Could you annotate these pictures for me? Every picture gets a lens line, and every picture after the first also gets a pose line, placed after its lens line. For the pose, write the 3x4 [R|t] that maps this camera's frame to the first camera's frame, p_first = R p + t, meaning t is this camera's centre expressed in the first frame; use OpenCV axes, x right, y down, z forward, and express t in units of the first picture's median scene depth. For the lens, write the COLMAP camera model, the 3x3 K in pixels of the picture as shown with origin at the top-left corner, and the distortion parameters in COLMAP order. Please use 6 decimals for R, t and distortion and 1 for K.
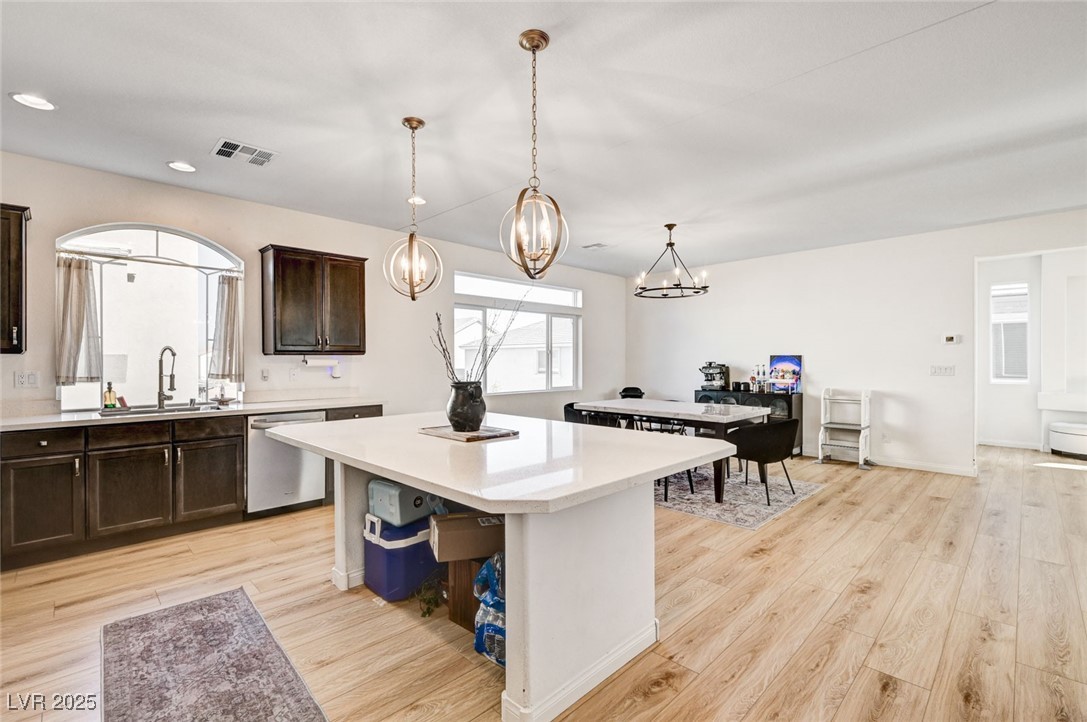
lens RADIAL K [[485.3, 0, 541.7], [0, 485.3, 358.5], [0, 0, 1]] dist [0.000715, -0.000448]
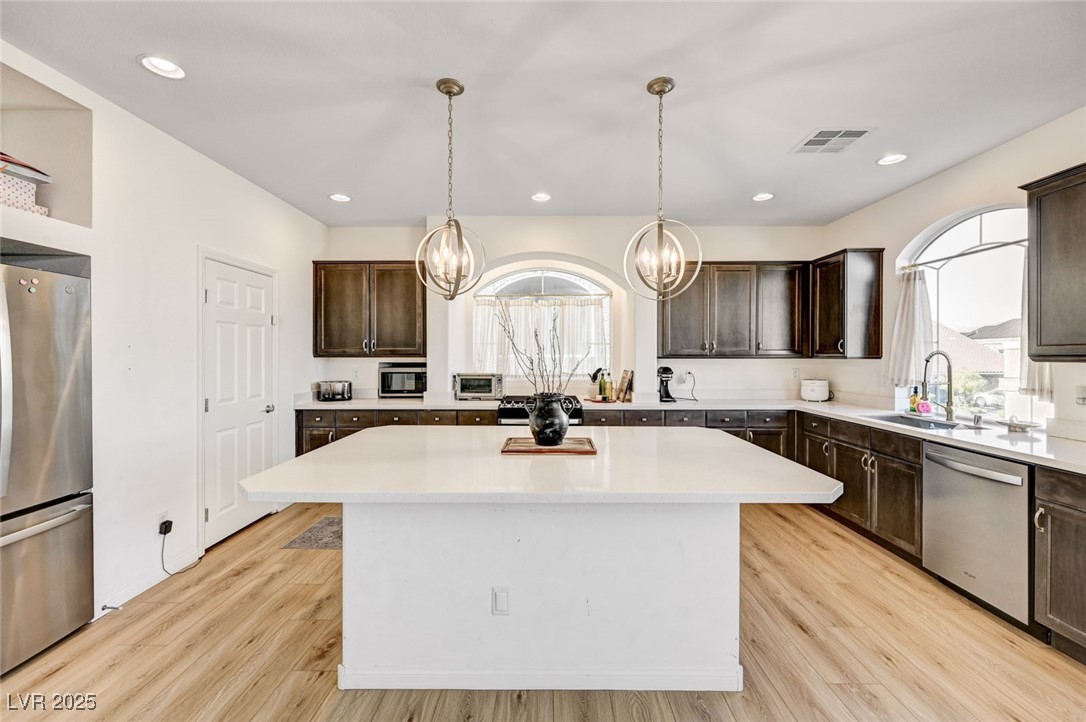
lens RADIAL K [[447.0, 0, 544.3], [0, 447.0, 355.4], [0, 0, 1]] dist [-0.008365, -0.000027]
pose [[-0.716230, 0.000275, -0.697864, 0.326938], [-0.000887, 0.999999, 0.001305, -0.017961], [0.697863, 0.001554, -0.716229, 1.122157]]
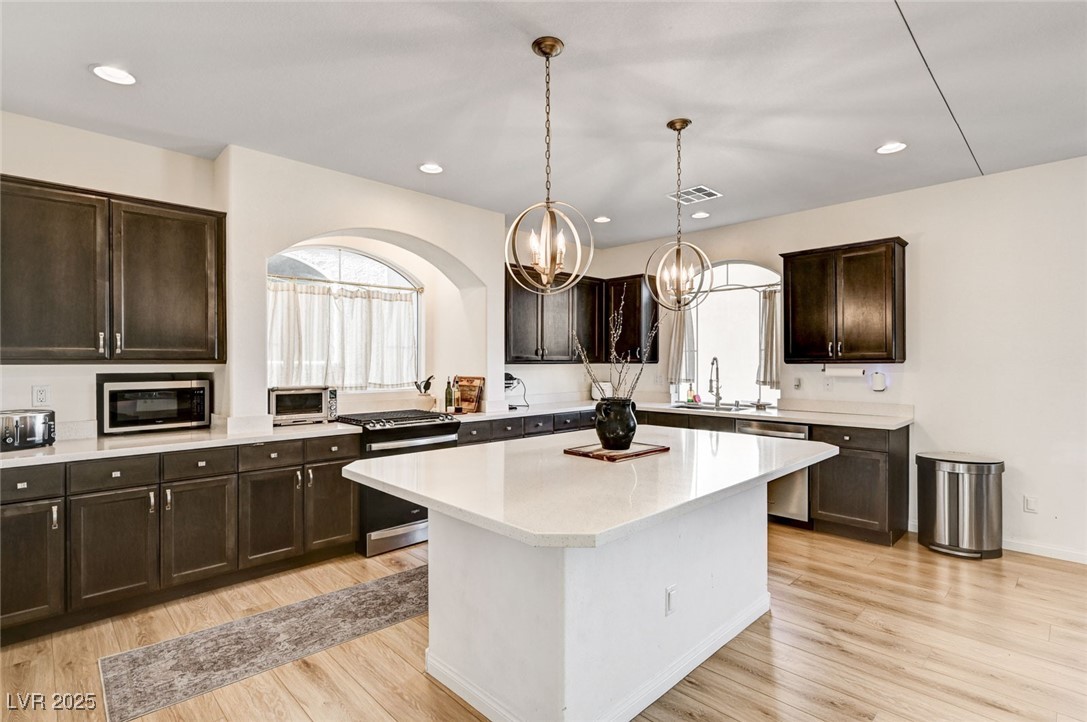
lens RADIAL K [[524.4, 0, 541.4], [0, 524.4, 363.4], [0, 0, 1]] dist [-0.015306, 0.000051]
pose [[-0.008858, 0.002461, -0.999958, 0.611014], [0.001194, 0.999996, 0.002451, -0.013264], [0.999960, -0.001172, -0.008861, 0.586122]]
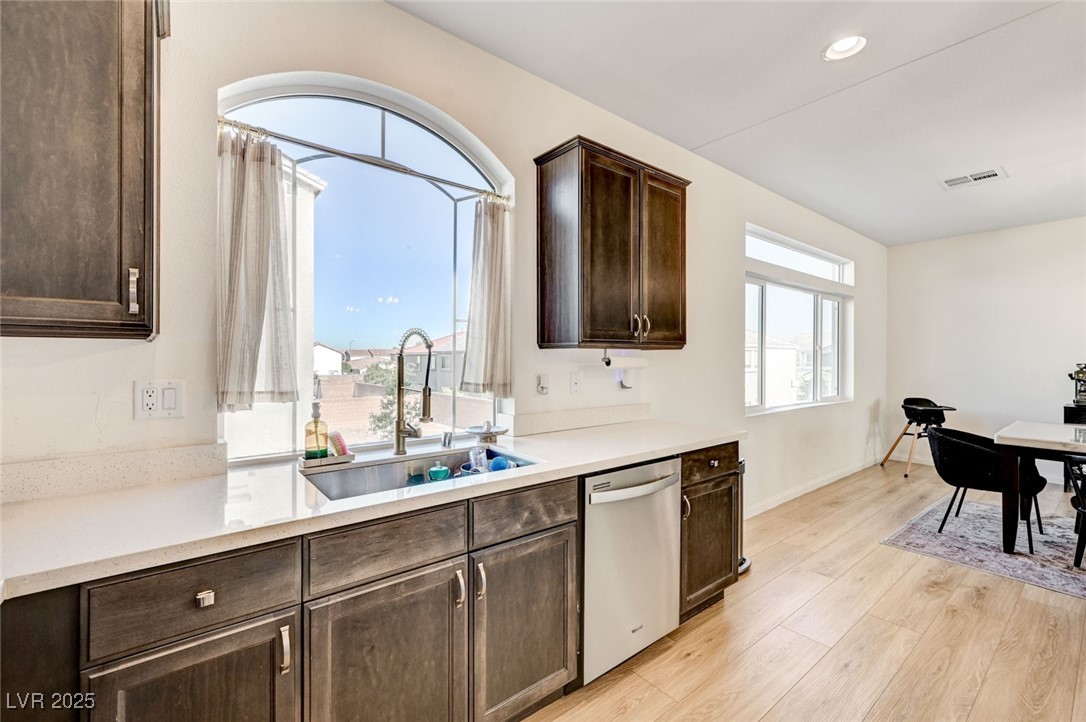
lens RADIAL K [[459.6, 0, 544.3], [0, 459.6, 355.9], [0, 0, 1]] dist [0.002382, 0.000136]
pose [[0.994029, 0.005289, -0.108991, -0.617288], [-0.005071, 0.999985, 0.002274, 0.000410], [0.109002, -0.001708, 0.994040, 0.574985]]
